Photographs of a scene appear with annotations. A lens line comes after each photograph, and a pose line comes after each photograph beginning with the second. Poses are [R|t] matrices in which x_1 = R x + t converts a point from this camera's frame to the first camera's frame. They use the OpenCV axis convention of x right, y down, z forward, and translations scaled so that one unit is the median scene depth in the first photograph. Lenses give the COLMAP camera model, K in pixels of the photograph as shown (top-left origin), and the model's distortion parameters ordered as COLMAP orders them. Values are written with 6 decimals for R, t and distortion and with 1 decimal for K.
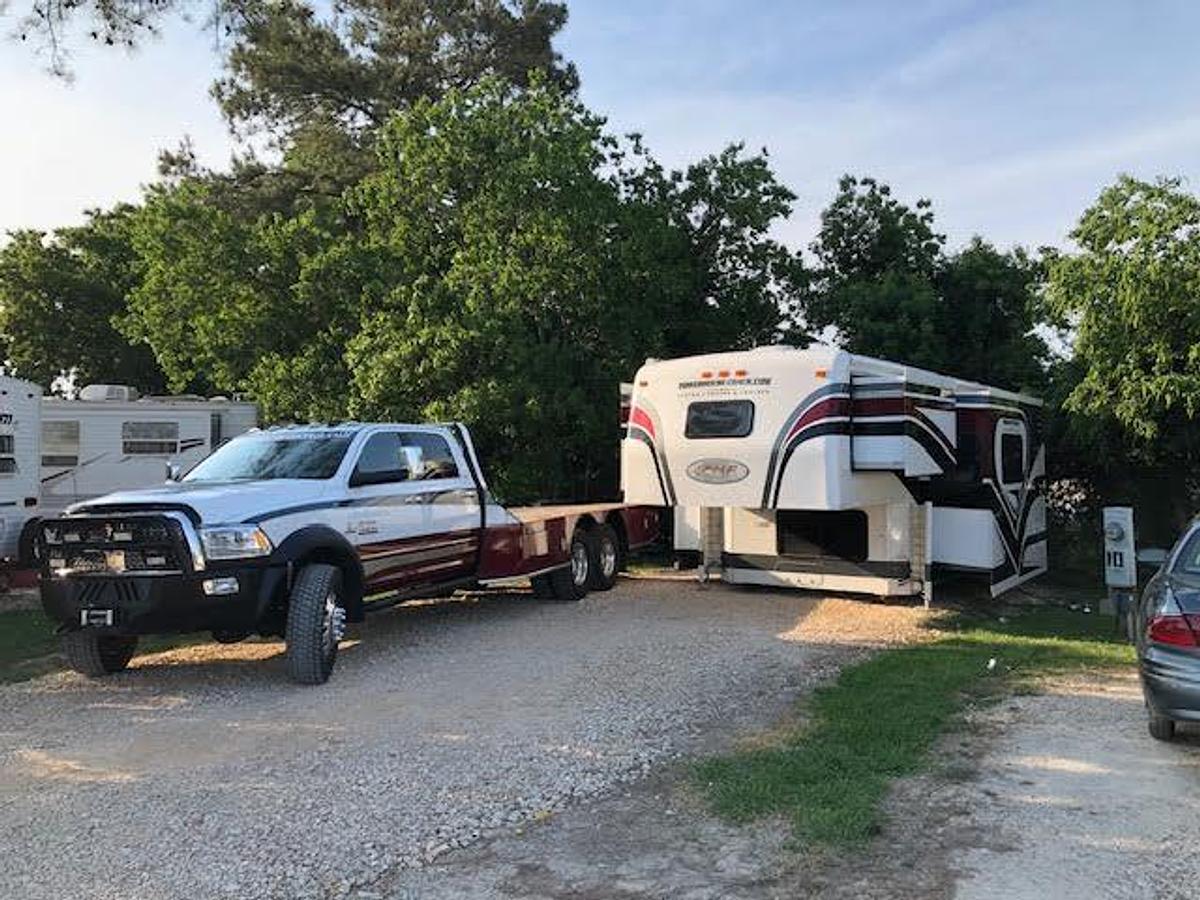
lens RADIAL K [[973.2, 0, 600.0], [0, 973.2, 450.0], [0, 0, 1]] dist [0.013999, 0.000643]
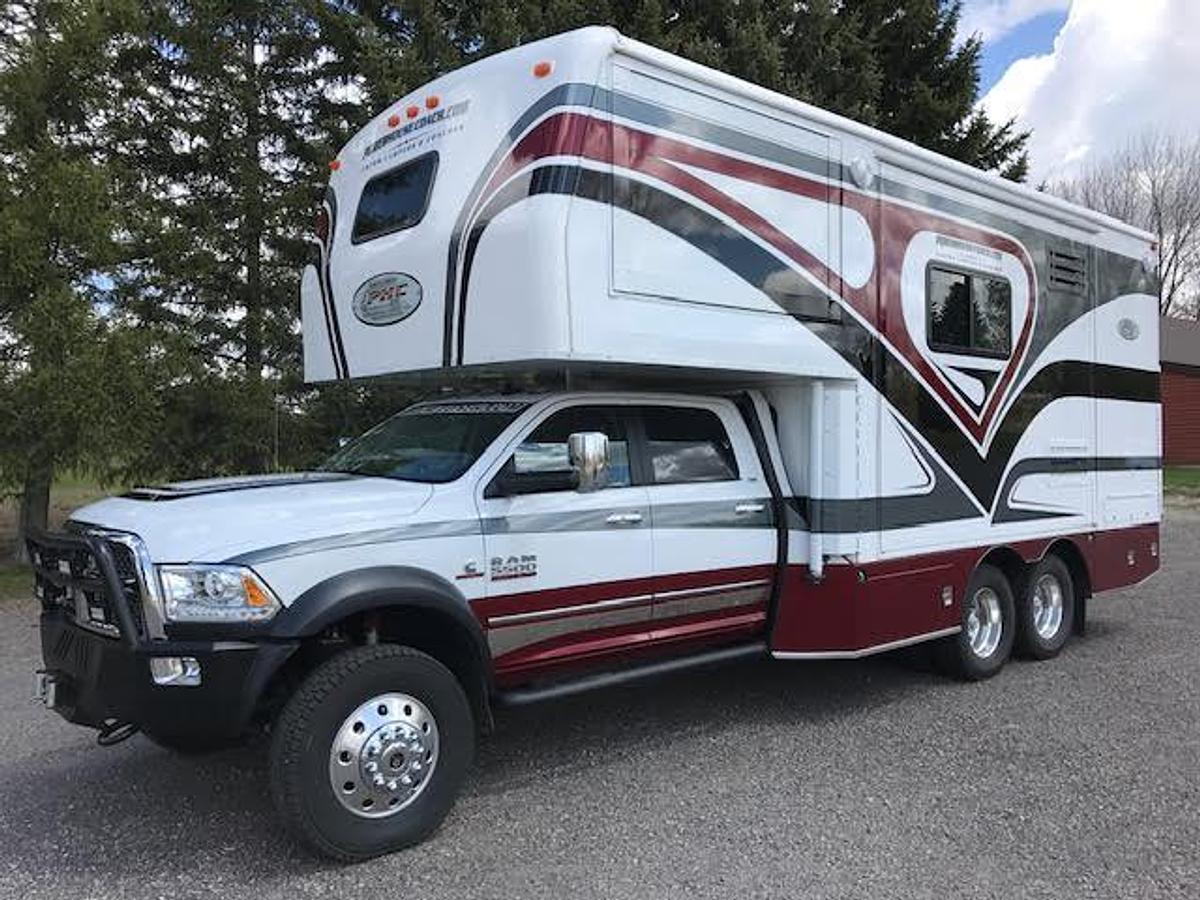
lens RADIAL K [[978.7, 0, 571.5], [0, 978.7, 445.7], [0, 0, 1]] dist [0.008510, -0.002865]
pose [[0.864111, 0.038066, -0.501859, 0.086004], [-0.021347, 0.999010, 0.039019, -0.018569], [0.502848, -0.023003, 0.864069, 0.515749]]
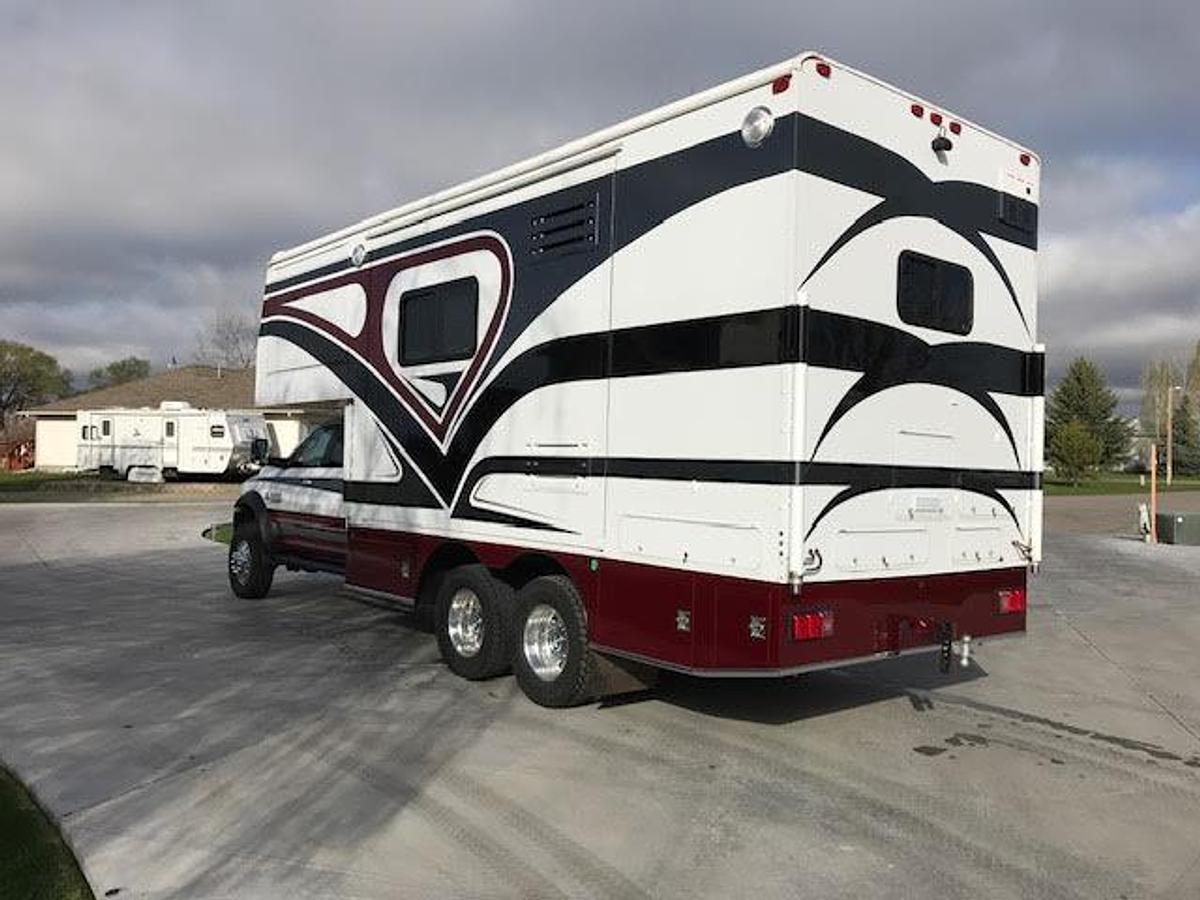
lens RADIAL K [[978.7, 0, 571.5], [0, 978.7, 445.7], [0, 0, 1]] dist [0.008510, -0.002865]
pose [[-0.524613, 0.020771, -0.851087, 0.710373], [0.024807, 0.999651, 0.009105, 0.004594], [0.850979, -0.016336, -0.524945, 2.073780]]
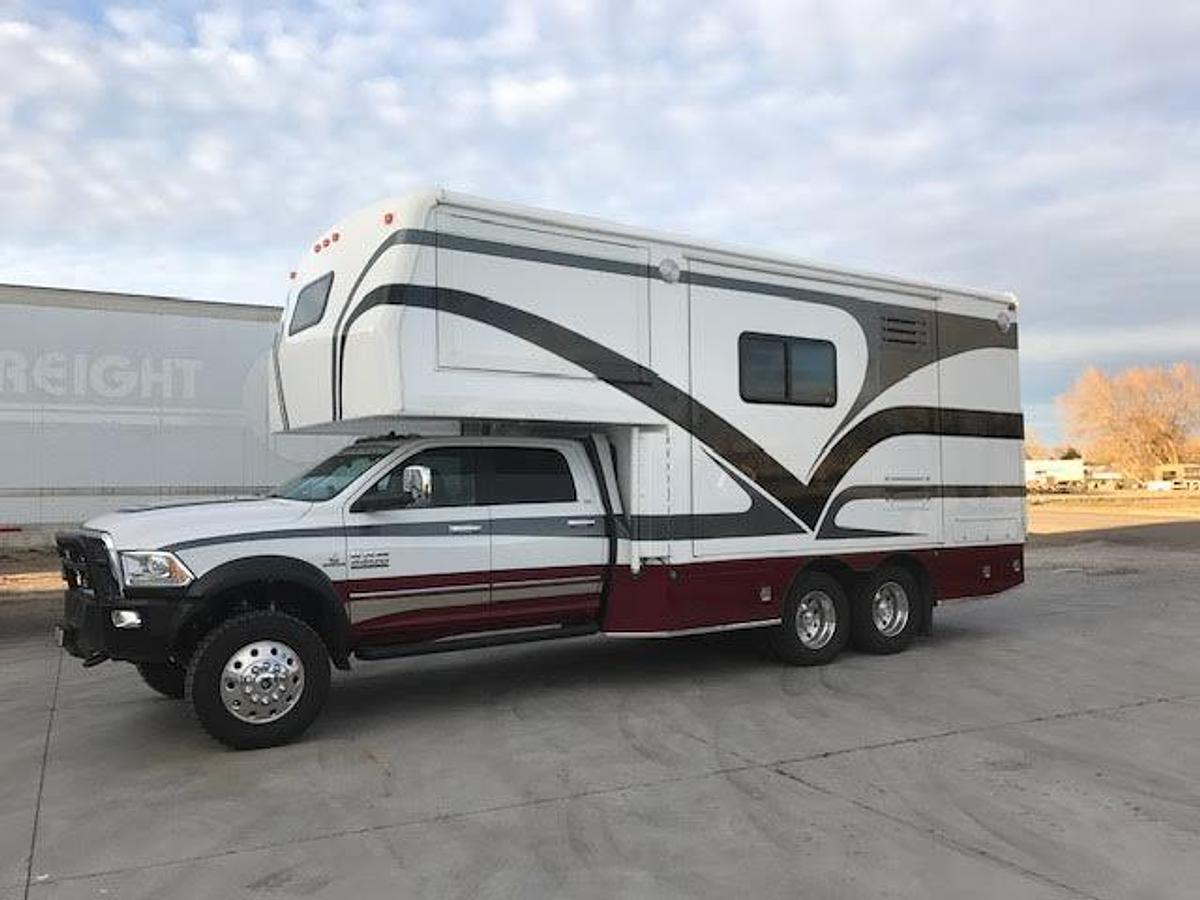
lens RADIAL K [[973.2, 0, 600.0], [0, 973.2, 450.0], [0, 0, 1]] dist [0.013999, 0.000643]
pose [[0.807894, 0.007024, -0.589287, 0.427212], [-0.009254, 0.999957, -0.000767, -0.017995], [0.589256, 0.006073, 0.807924, 0.434843]]
